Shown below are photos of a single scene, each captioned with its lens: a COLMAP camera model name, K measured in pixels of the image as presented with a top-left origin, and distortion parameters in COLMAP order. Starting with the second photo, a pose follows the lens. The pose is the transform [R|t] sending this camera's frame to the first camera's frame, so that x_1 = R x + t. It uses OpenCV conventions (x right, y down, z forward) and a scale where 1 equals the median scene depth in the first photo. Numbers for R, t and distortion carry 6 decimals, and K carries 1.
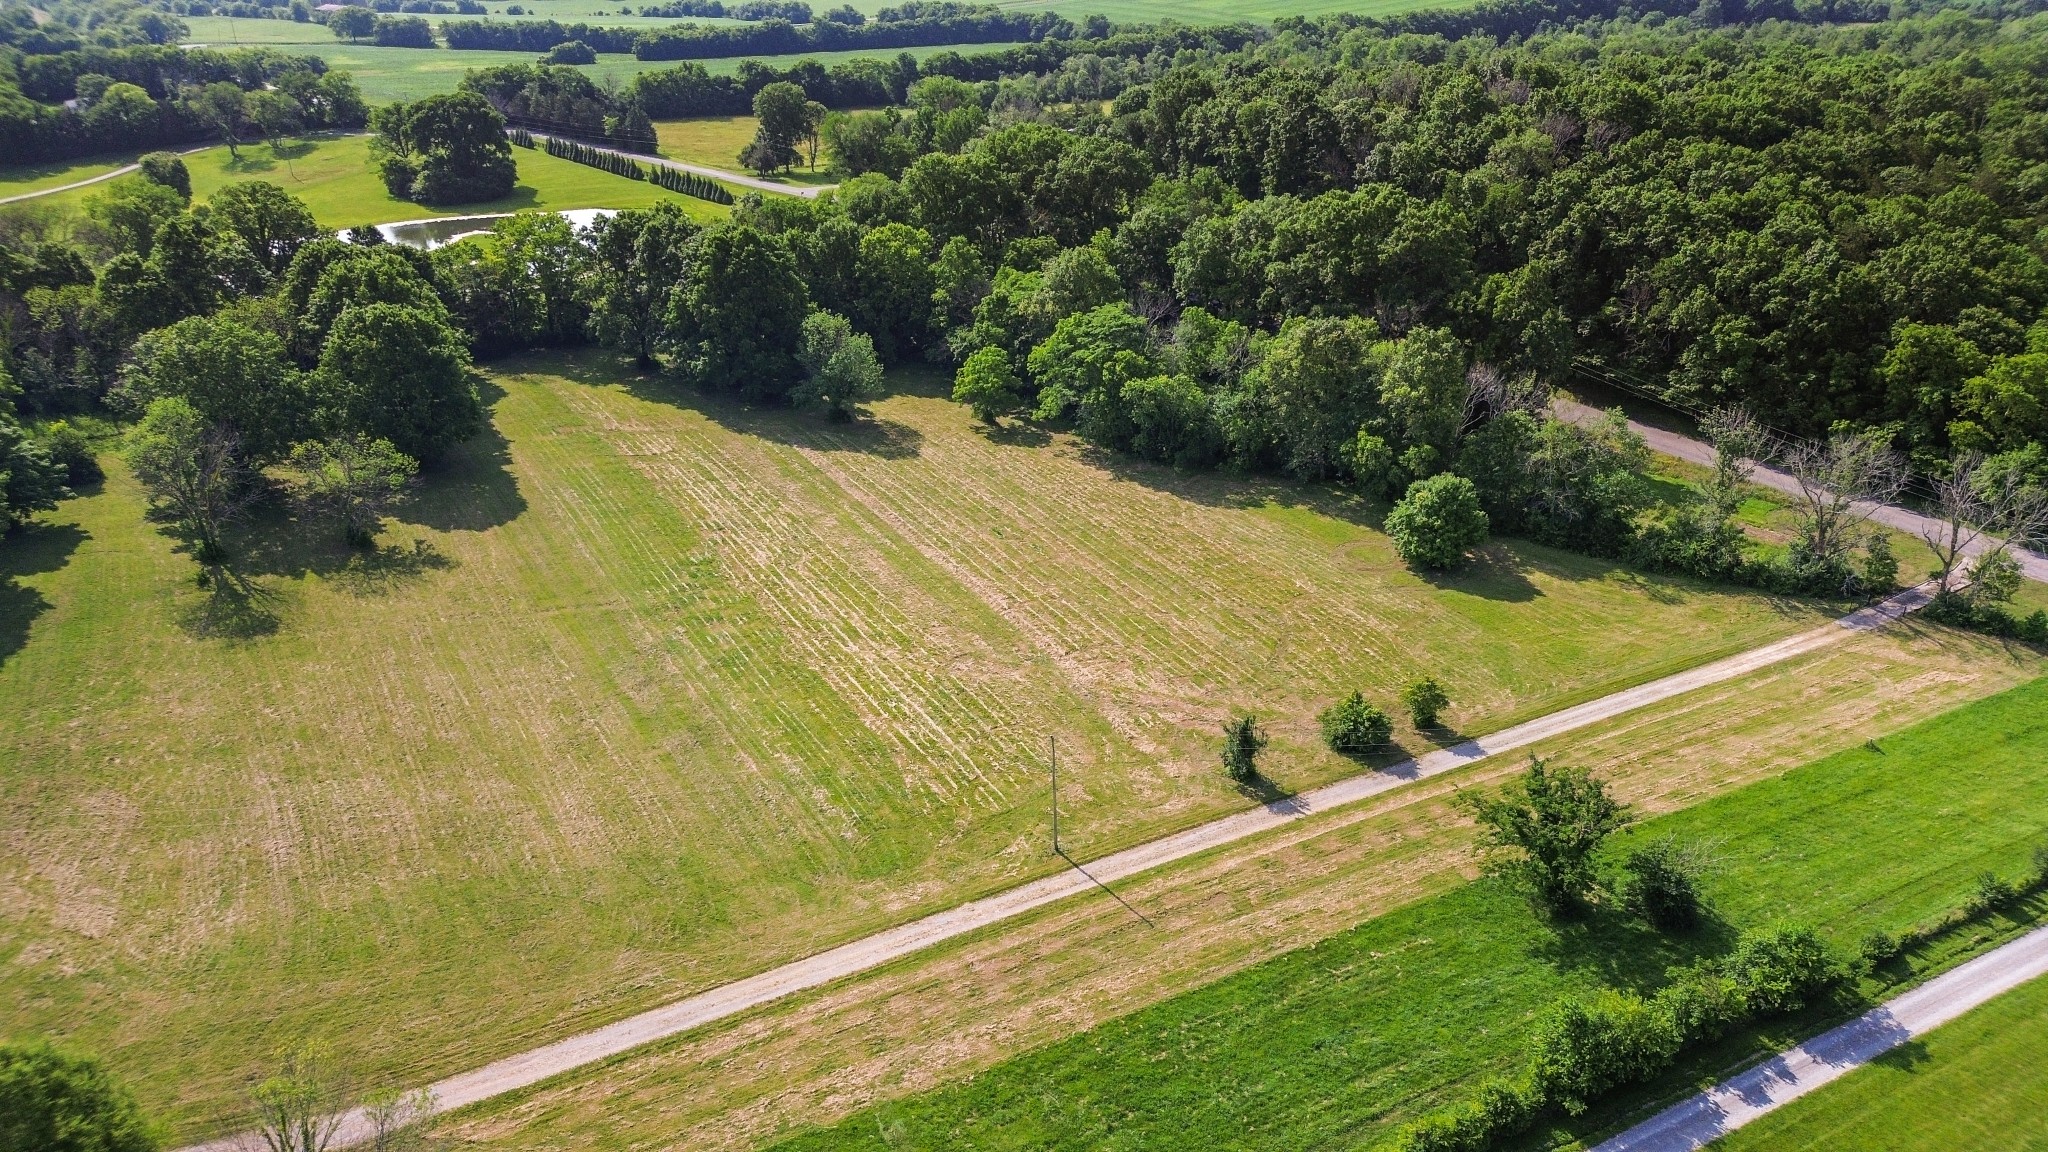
lens RADIAL K [[1438.8, 0, 1024.1], [0, 1438.8, 576.0], [0, 0, 1]] dist [0.067361, -0.065713]
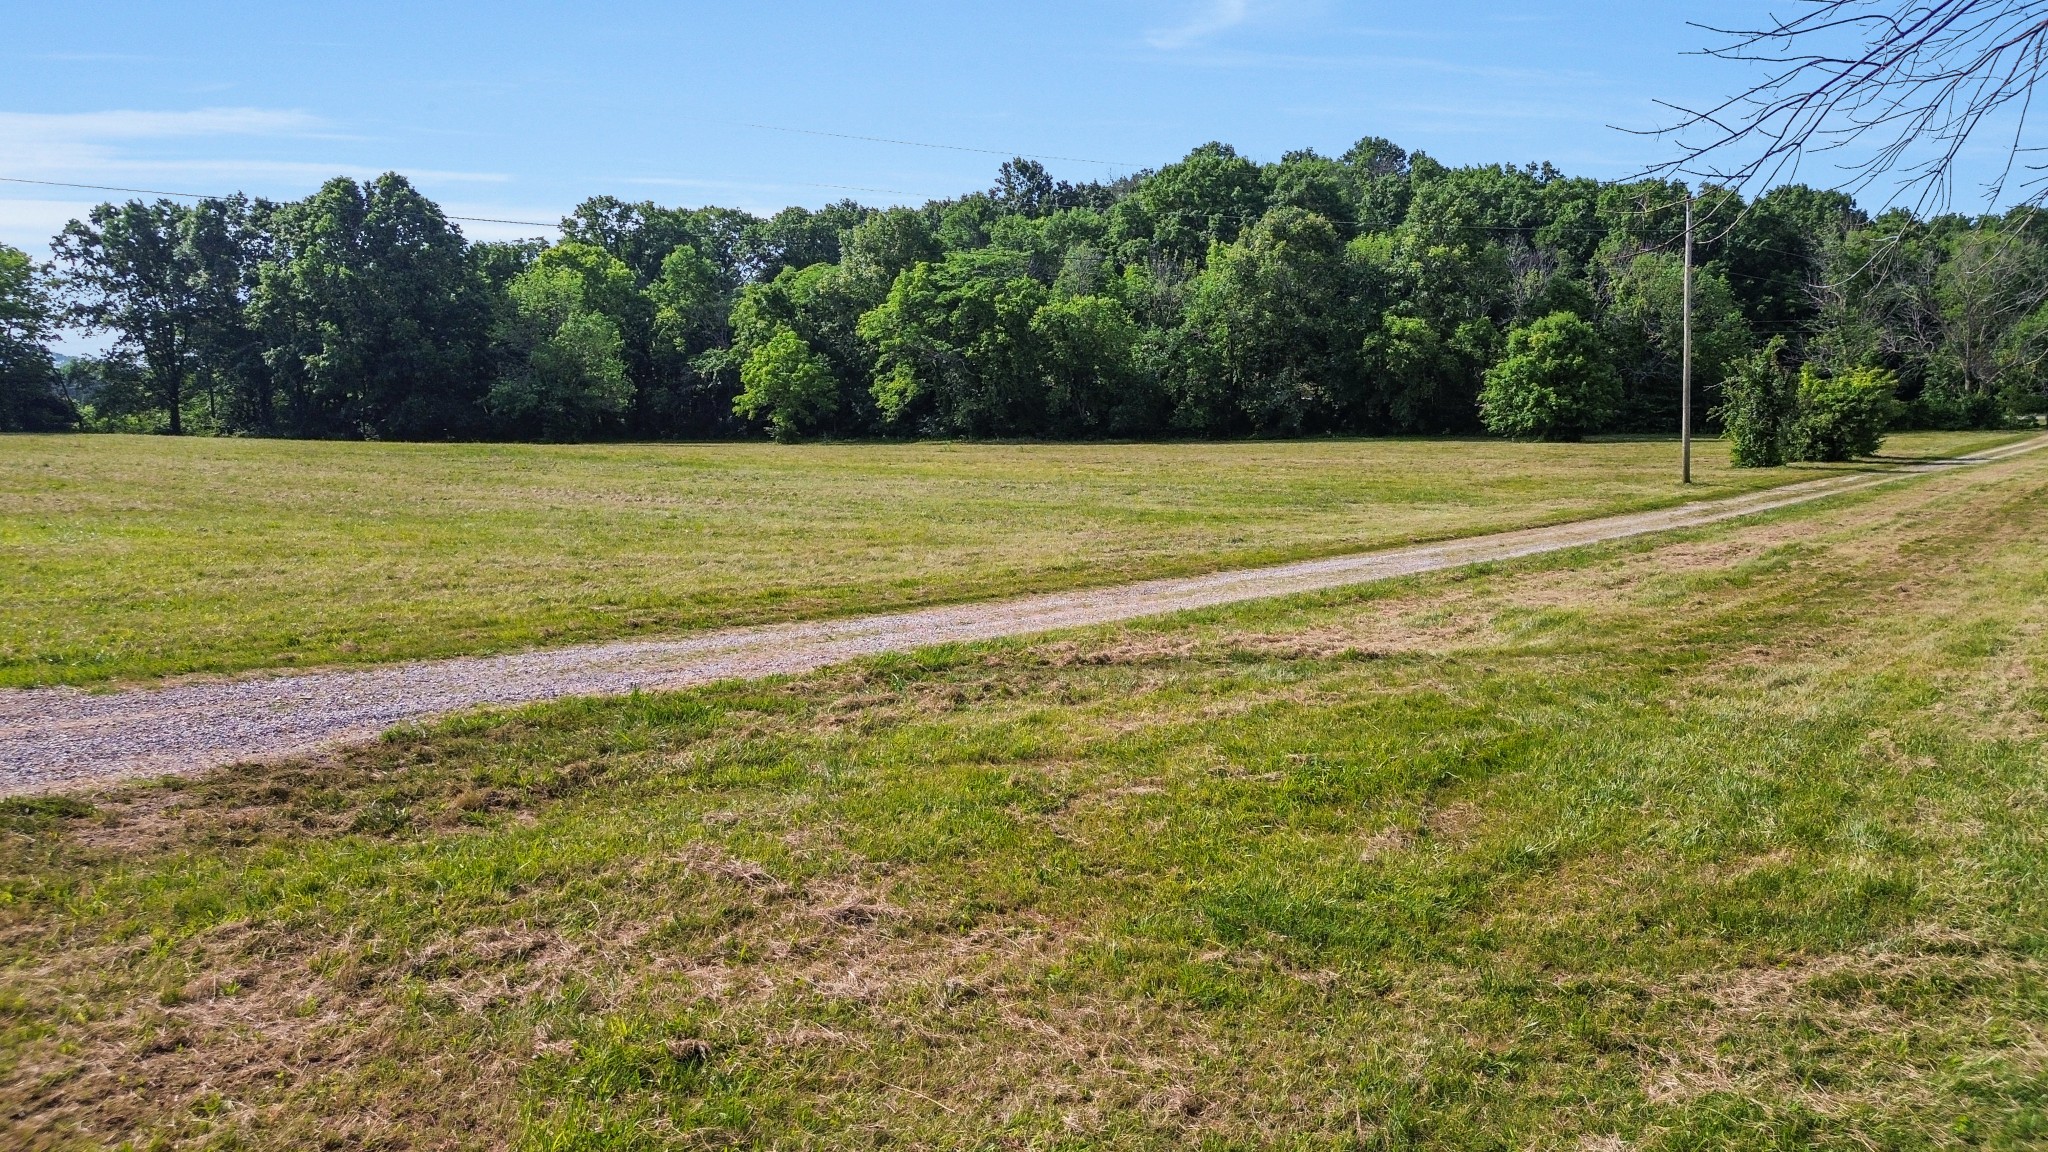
lens RADIAL K [[1513.6, 0, 1026.2], [0, 1513.6, 575.8], [0, 0, 1]] dist [0.047508, -0.001132]
pose [[0.922460, -0.060354, 0.381345, -0.261790], [0.177017, 0.943890, -0.278812, 0.226008], [-0.343120, 0.324698, 0.881385, 0.458152]]
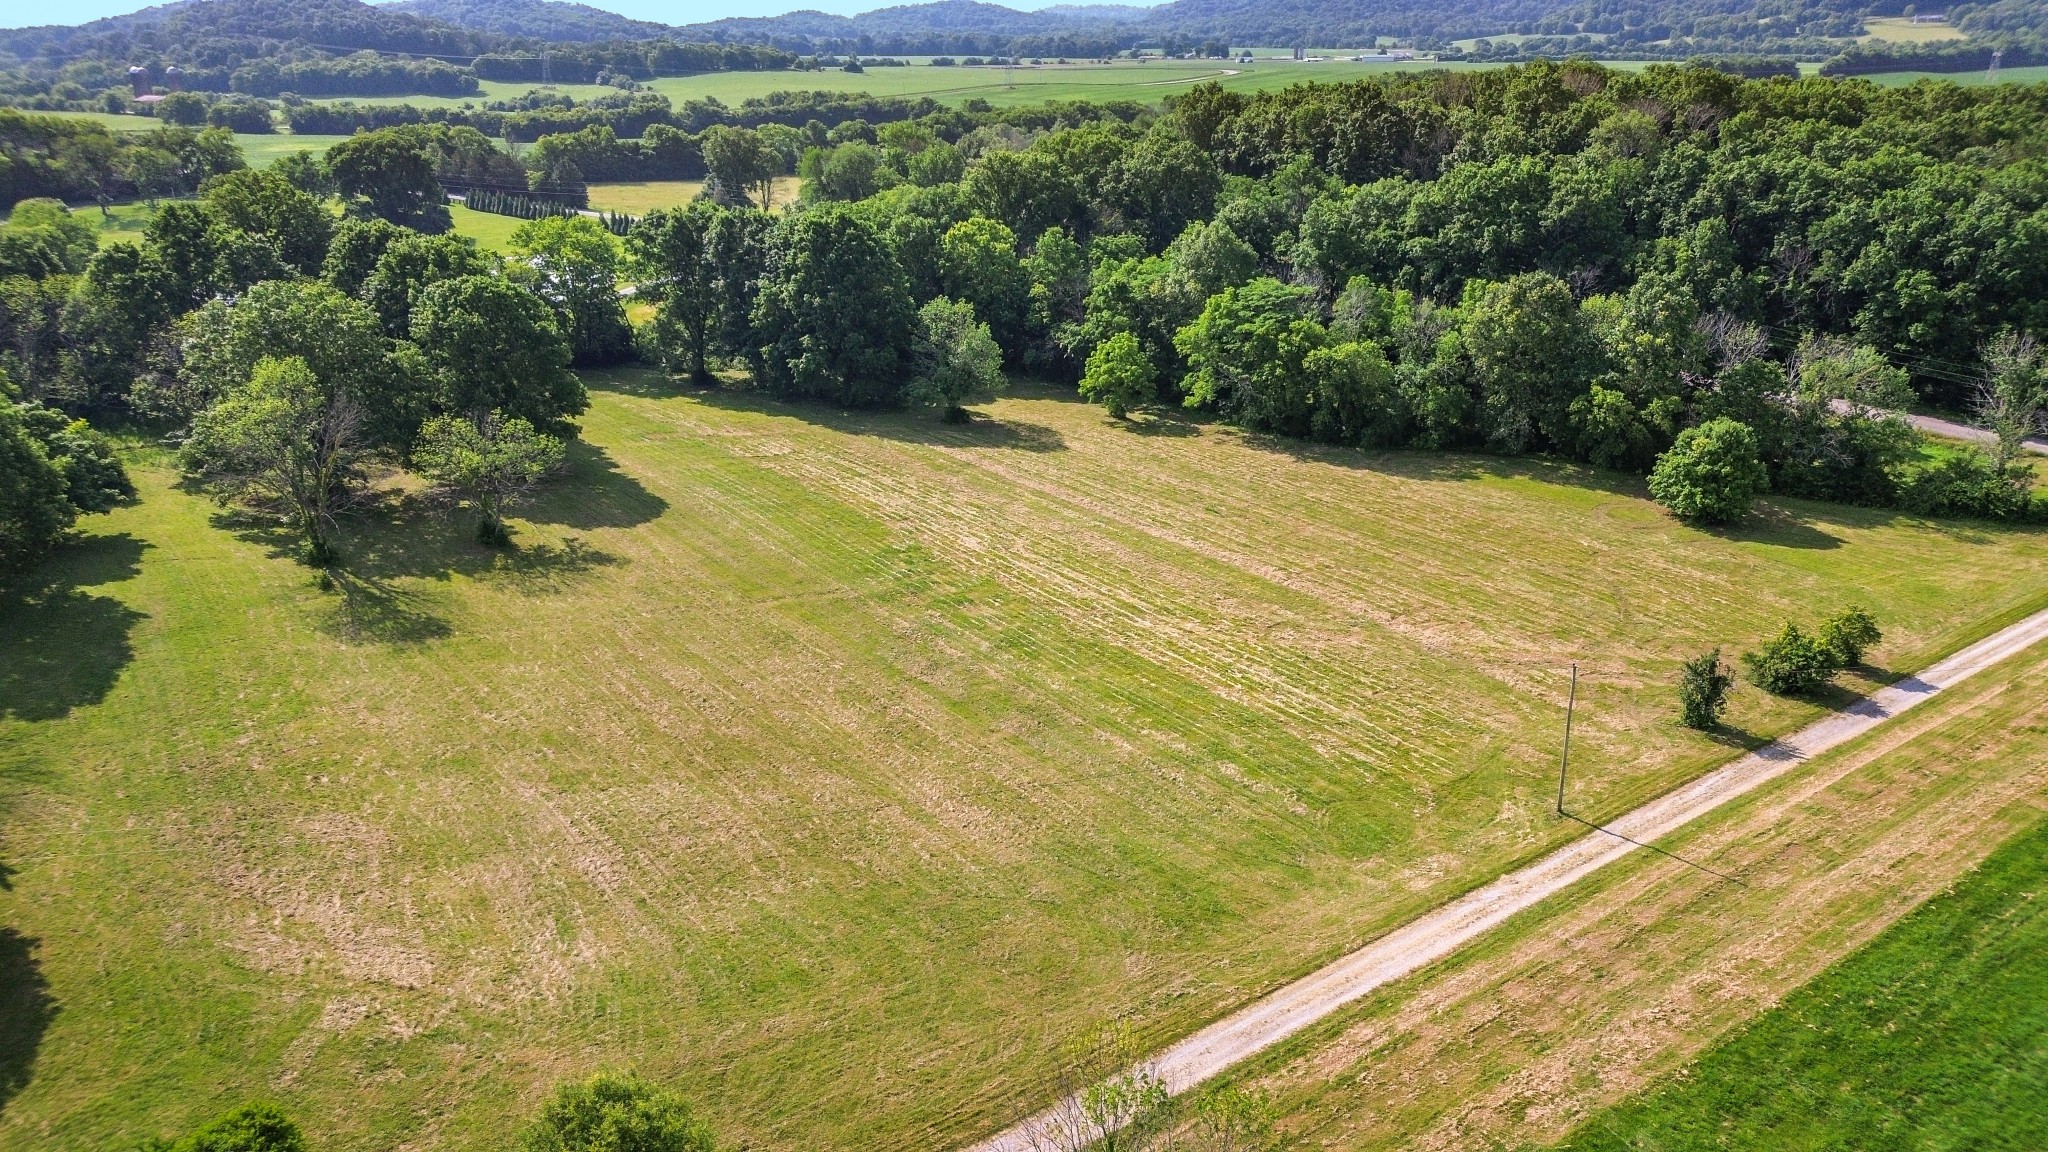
lens RADIAL K [[1438.8, 0, 1021.9], [0, 1438.8, 579.3], [0, 0, 1]] dist [0.067361, -0.065713]
pose [[0.991244, -0.044472, 0.124331, -0.266245], [0.053618, 0.996020, -0.071206, 0.072764], [-0.120670, 0.077248, 0.989683, 0.155578]]
